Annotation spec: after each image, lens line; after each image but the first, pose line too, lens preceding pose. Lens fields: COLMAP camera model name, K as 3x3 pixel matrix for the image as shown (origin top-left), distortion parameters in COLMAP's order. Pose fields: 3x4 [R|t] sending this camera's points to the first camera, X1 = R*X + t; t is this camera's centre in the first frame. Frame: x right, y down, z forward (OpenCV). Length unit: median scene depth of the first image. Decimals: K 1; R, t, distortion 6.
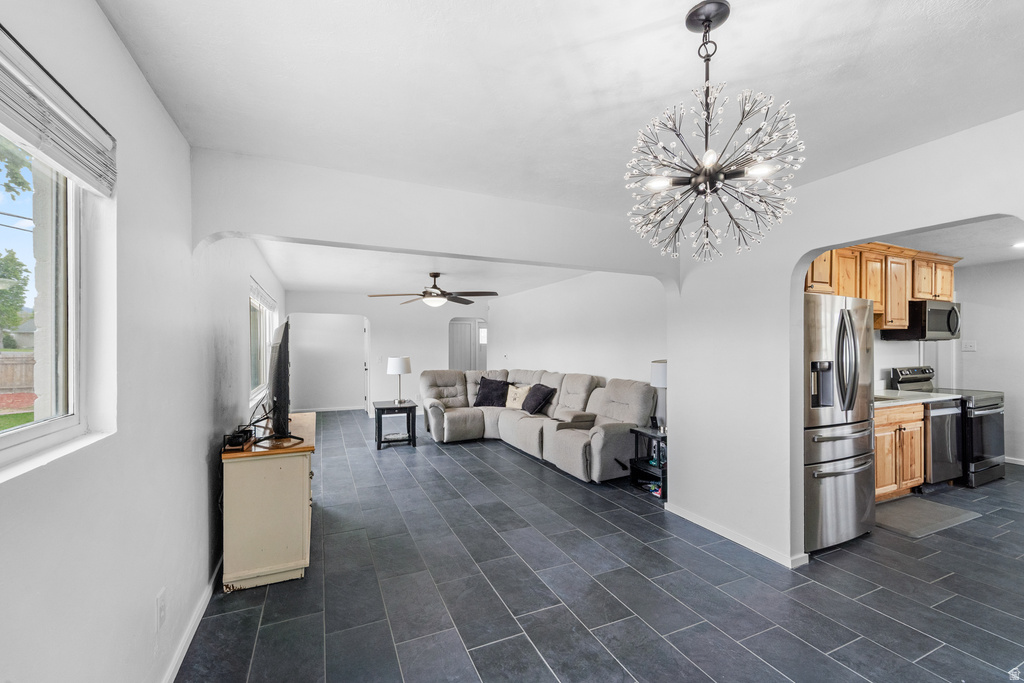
lens RADIAL K [[422.0, 0, 509.0], [0, 422.0, 346.6], [0, 0, 1]] dist [0.001548, 0.000209]
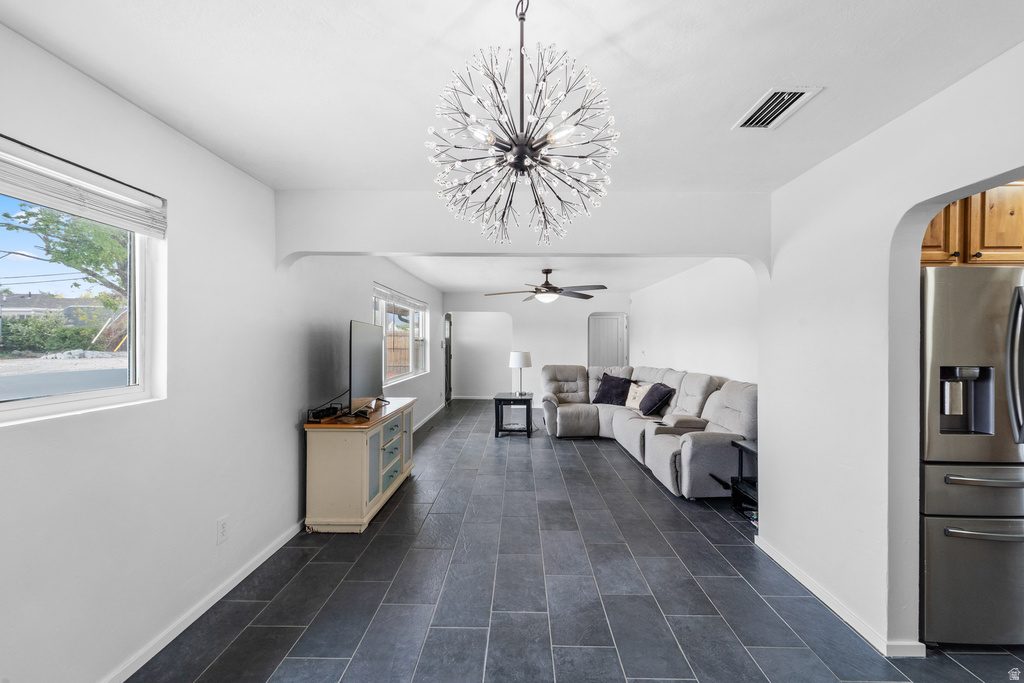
lens RADIAL K [[421.5, 0, 512.0], [0, 421.5, 341.5], [0, 0, 1]] dist [-0.001385, -0.000443]
pose [[0.905520, 0.004402, -0.424280, 0.222891], [-0.004613, 0.999989, 0.000530, -0.000652], [0.424278, 0.001478, 0.905531, 0.052710]]
